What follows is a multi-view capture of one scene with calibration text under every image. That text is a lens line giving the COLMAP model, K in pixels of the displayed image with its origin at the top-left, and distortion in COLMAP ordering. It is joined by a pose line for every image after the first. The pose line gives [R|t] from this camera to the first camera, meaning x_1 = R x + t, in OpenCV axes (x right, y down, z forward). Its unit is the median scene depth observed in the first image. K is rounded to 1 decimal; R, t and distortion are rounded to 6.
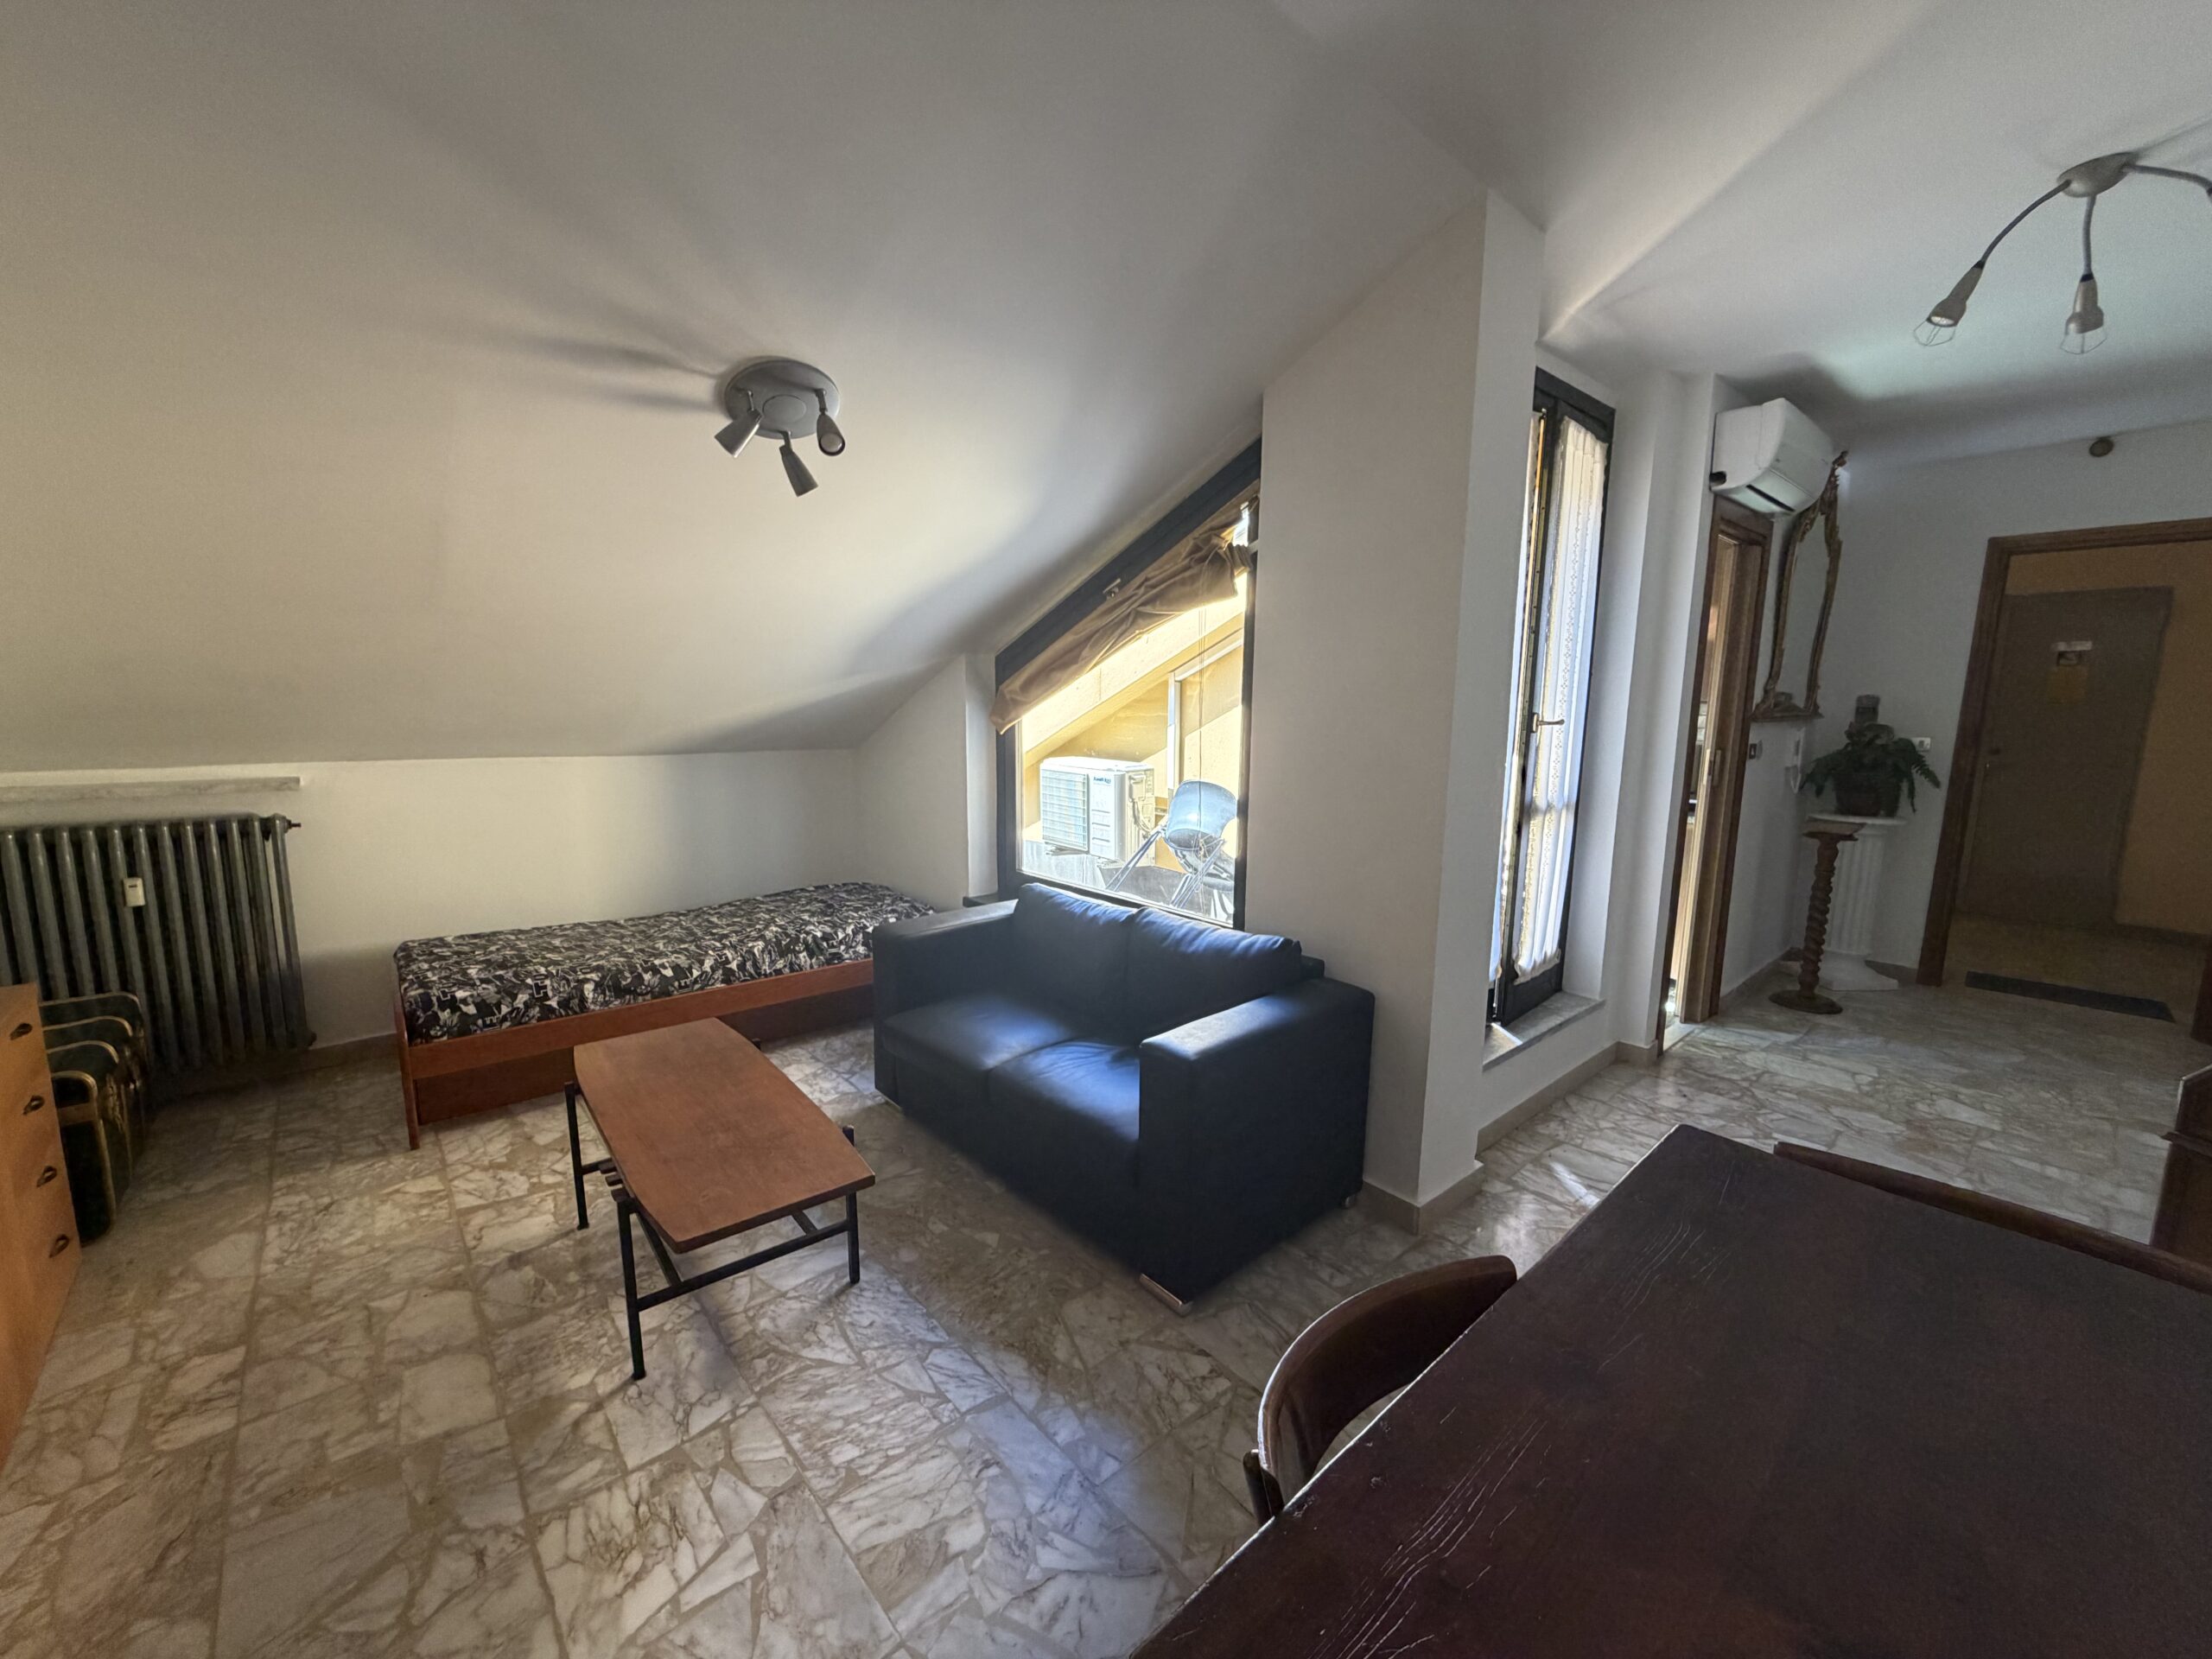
lens RADIAL K [[879.2, 0, 1100.0], [0, 879.2, 831.2], [0, 0, 1]] dist [-0.000042, 0.000012]
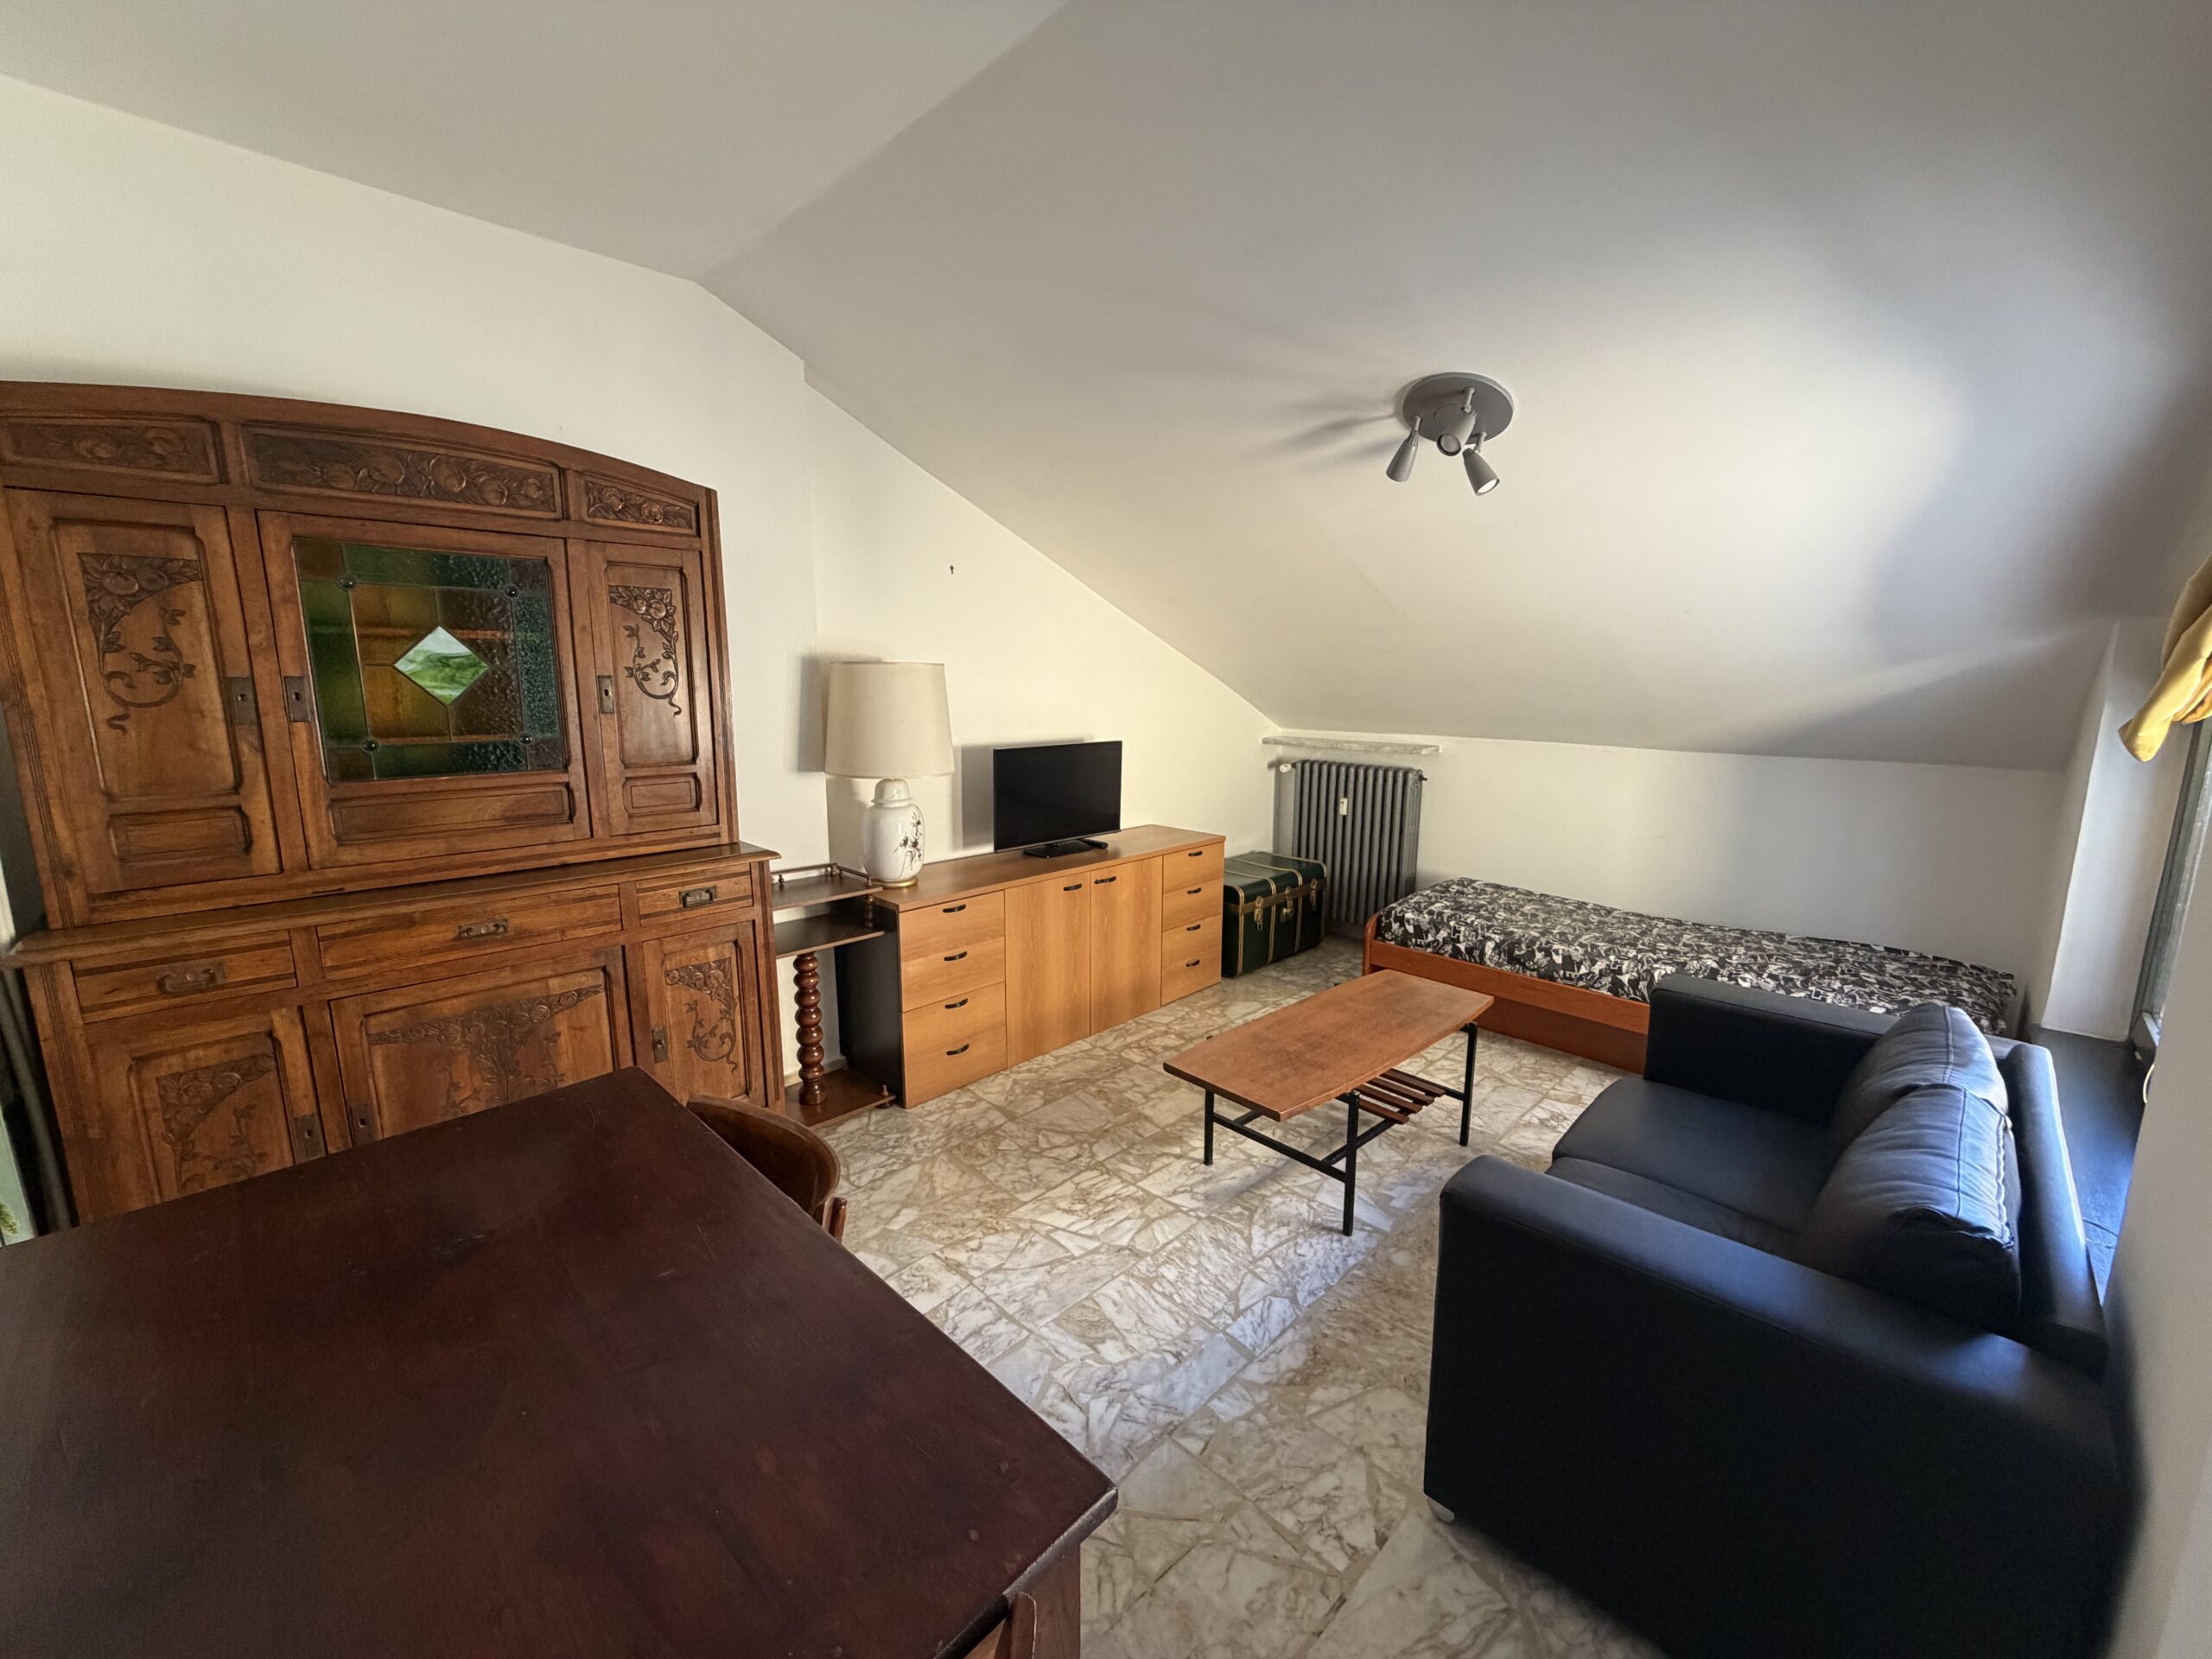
lens RADIAL K [[880.2, 0, 1099.8], [0, 880.2, 828.7], [0, 0, 1]] dist [-0.000853, 0.000439]
pose [[0.068270, 0.161186, -0.984560, 0.546701], [-0.150586, 0.977221, 0.149543, -0.072966], [0.986237, 0.138052, 0.090987, 0.423168]]
